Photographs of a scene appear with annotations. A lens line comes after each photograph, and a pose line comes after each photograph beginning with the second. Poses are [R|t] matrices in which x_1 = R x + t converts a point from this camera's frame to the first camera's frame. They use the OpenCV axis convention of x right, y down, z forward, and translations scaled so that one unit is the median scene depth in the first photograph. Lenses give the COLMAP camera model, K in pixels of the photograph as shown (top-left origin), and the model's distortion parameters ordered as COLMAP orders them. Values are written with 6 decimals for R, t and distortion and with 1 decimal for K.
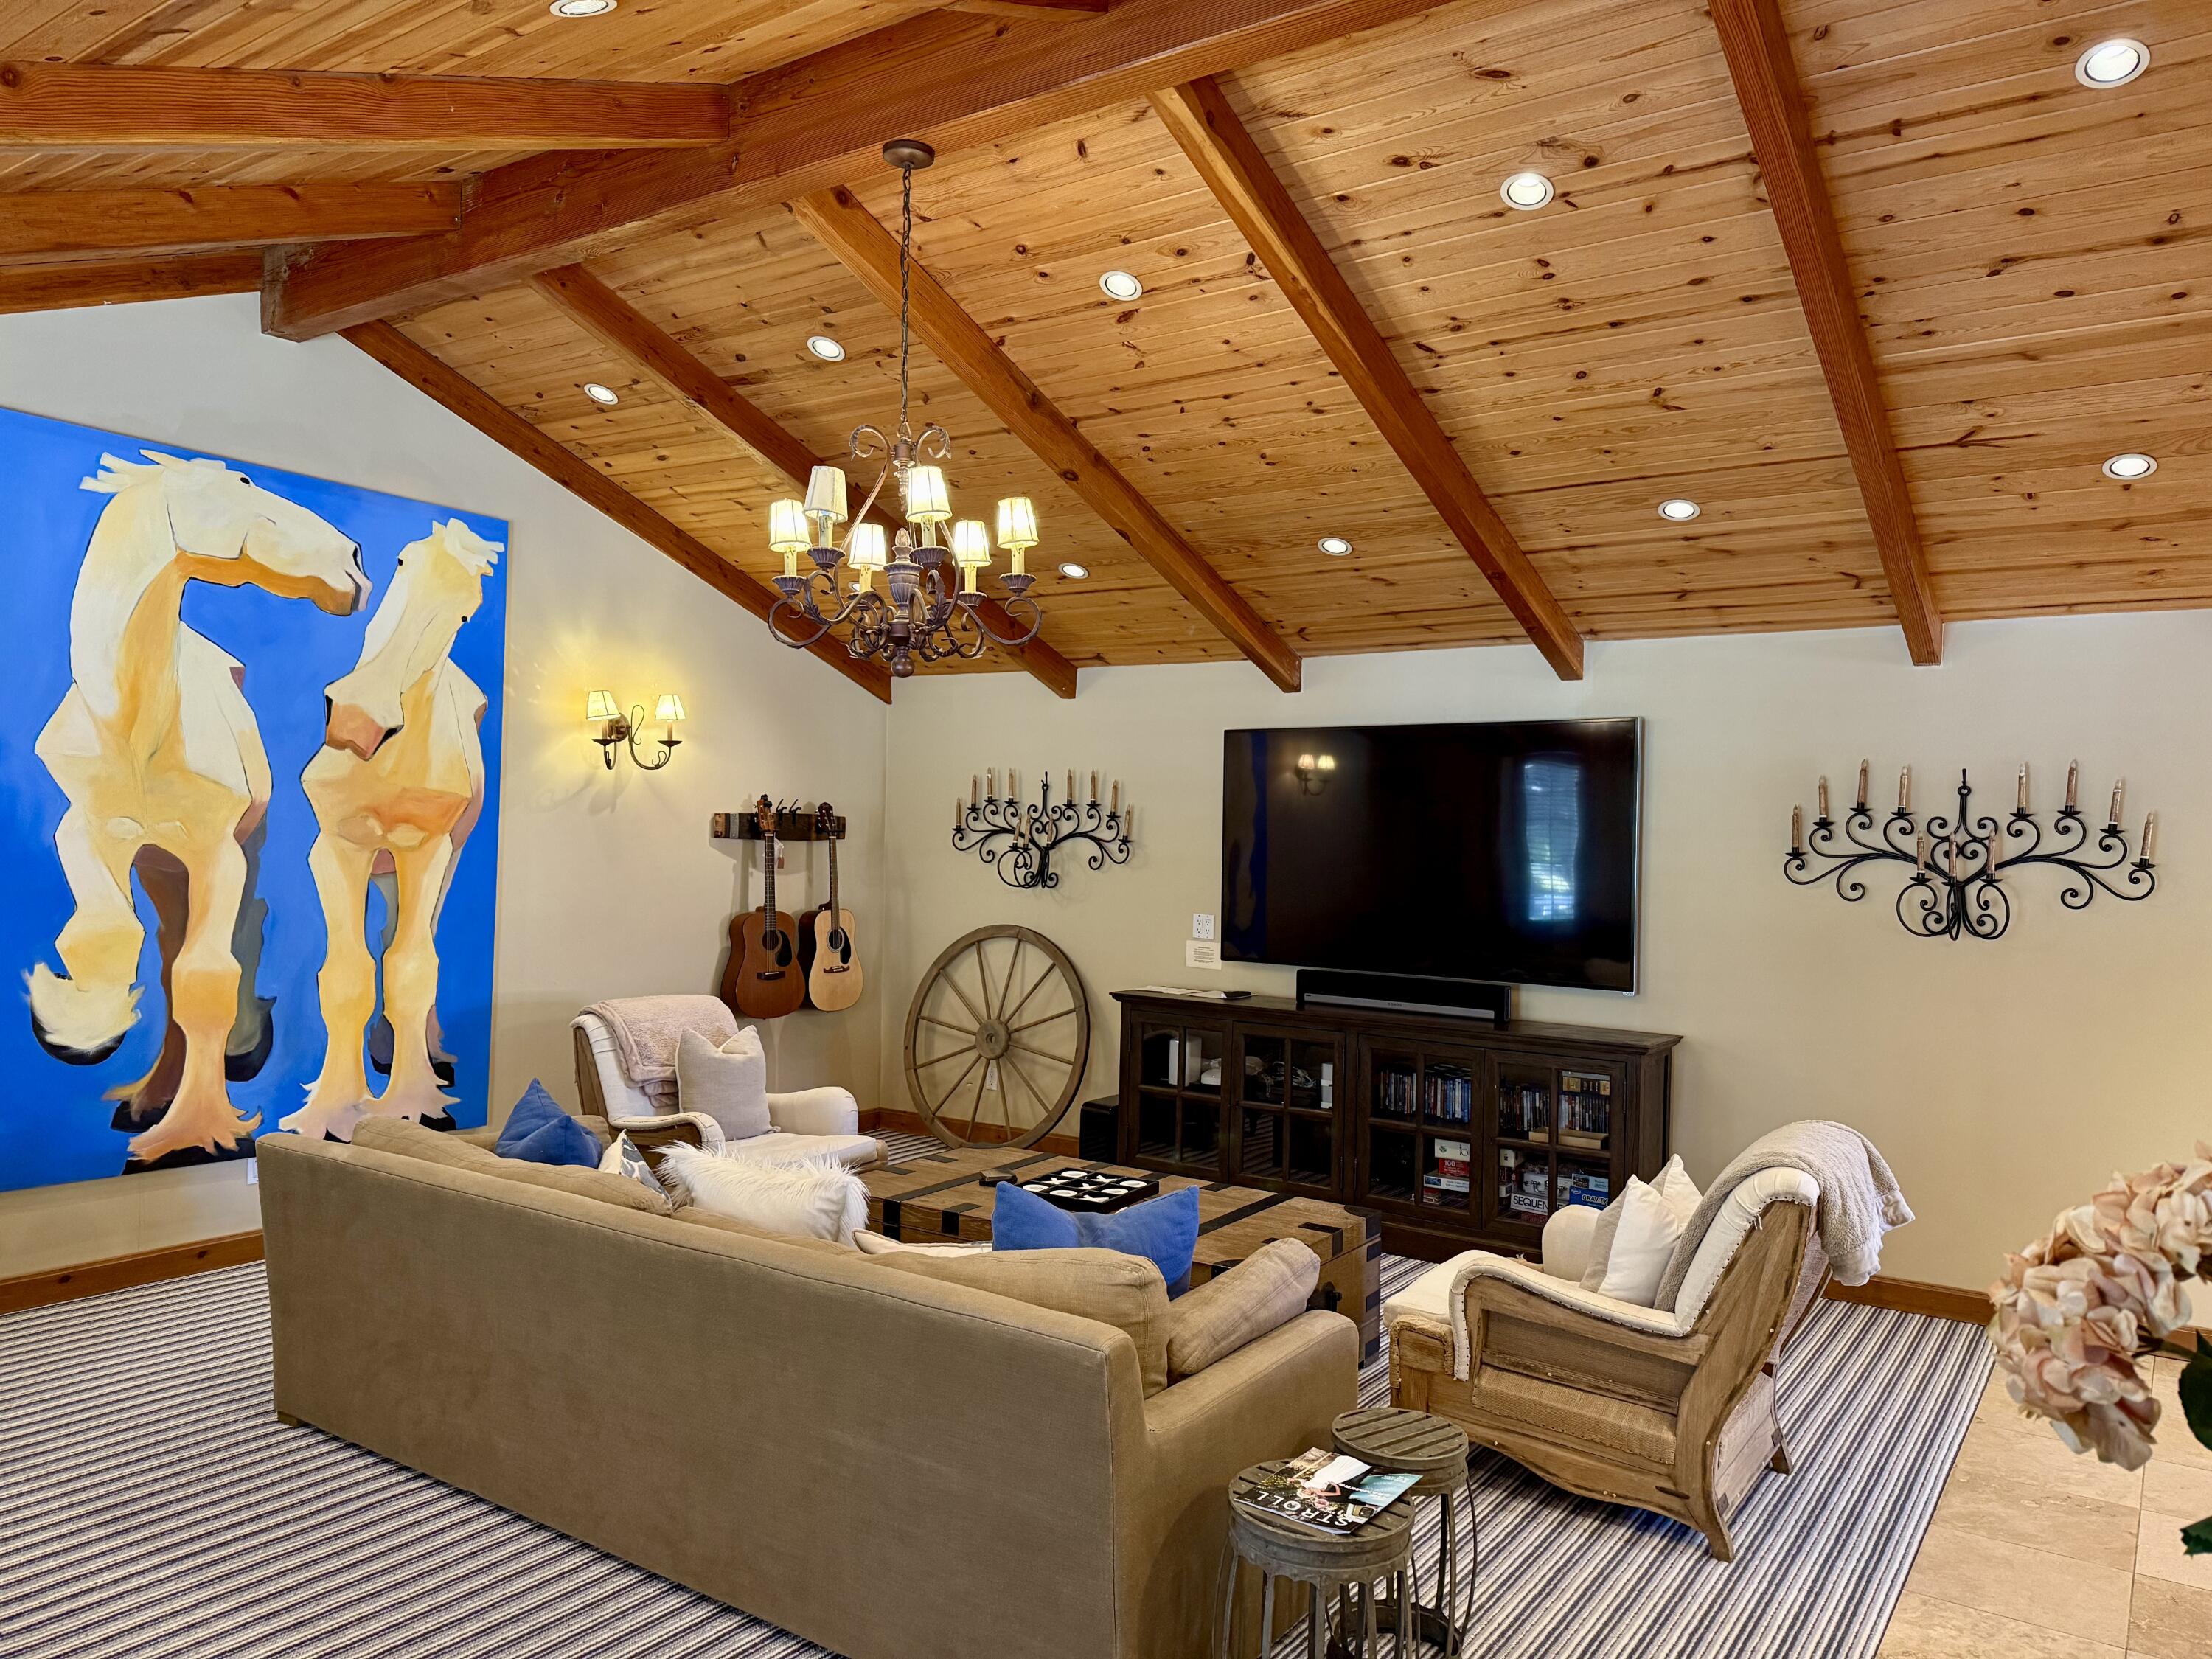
lens RADIAL K [[1546.2, 0, 1103.7], [0, 1546.2, 828.9], [0, 0, 1]] dist [-0.023320, -0.011099]
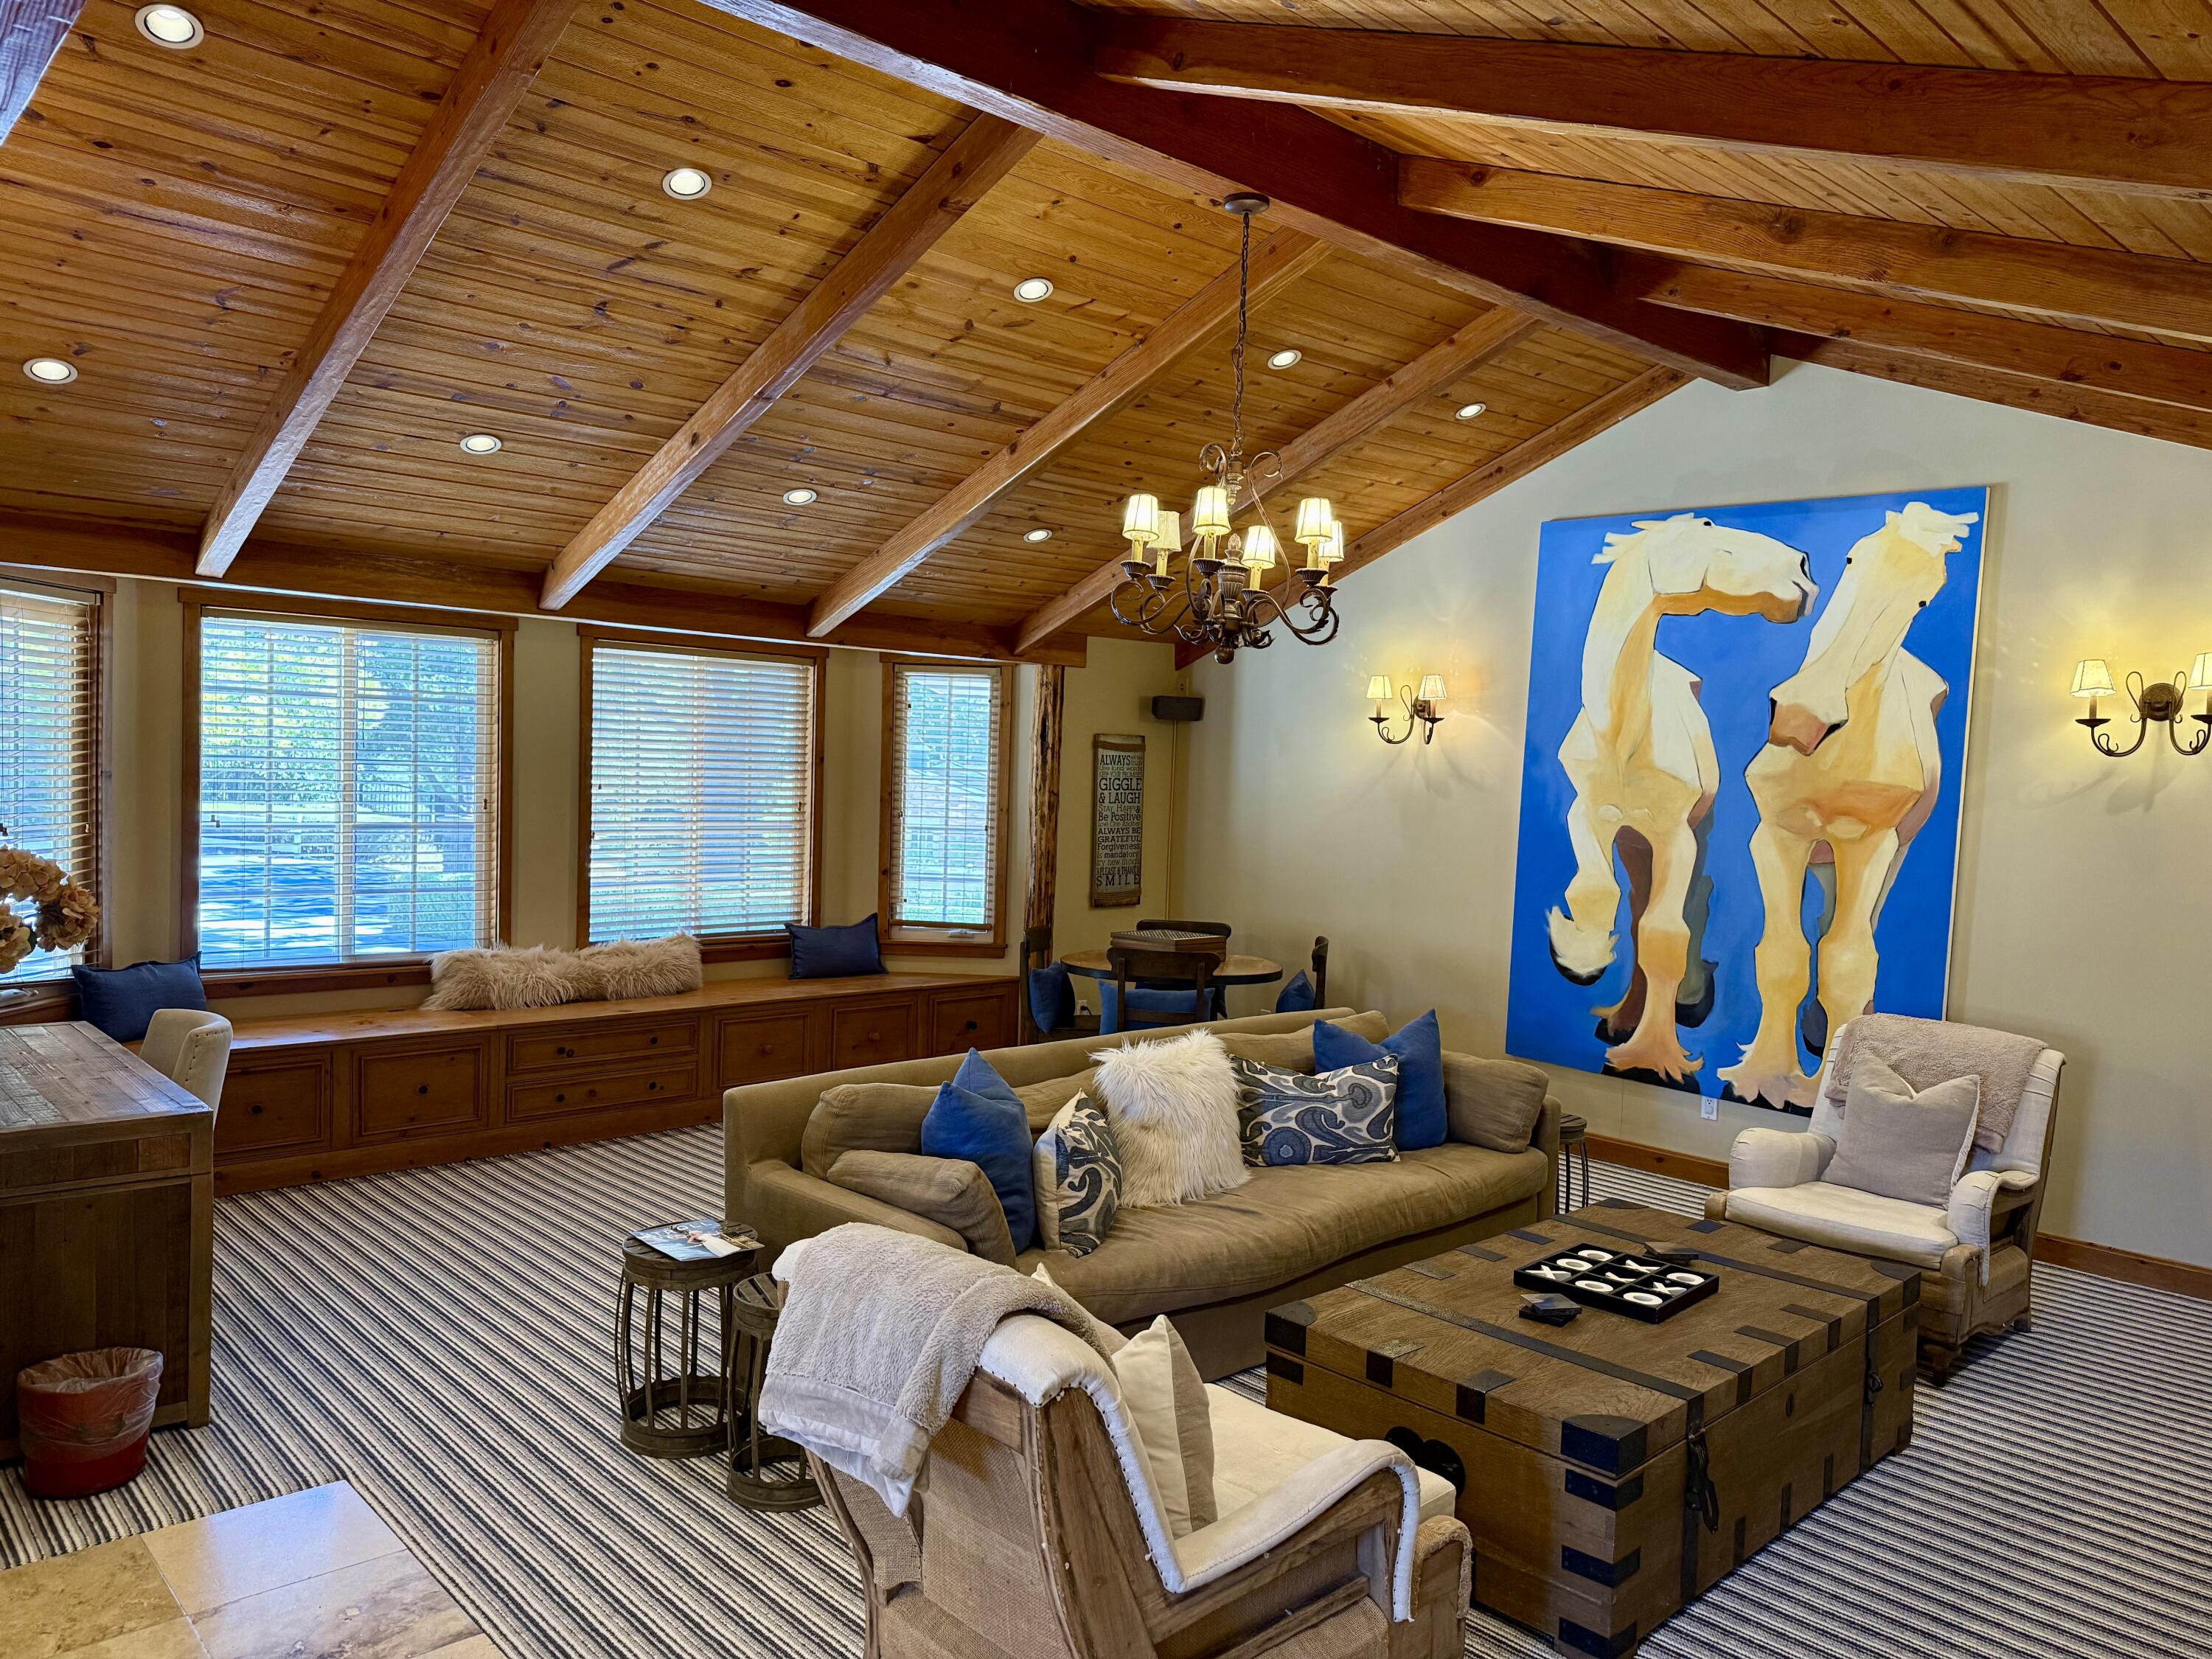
lens RADIAL K [[1546.2, 0, 1104.9], [0, 1546.2, 833.7], [0, 0, 1]] dist [-0.023320, -0.011099]
pose [[-0.237422, 0.011986, -0.971333, 0.691379], [-0.037786, 0.999053, 0.021564, 0.005048], [0.970672, 0.041822, -0.236744, 0.810877]]
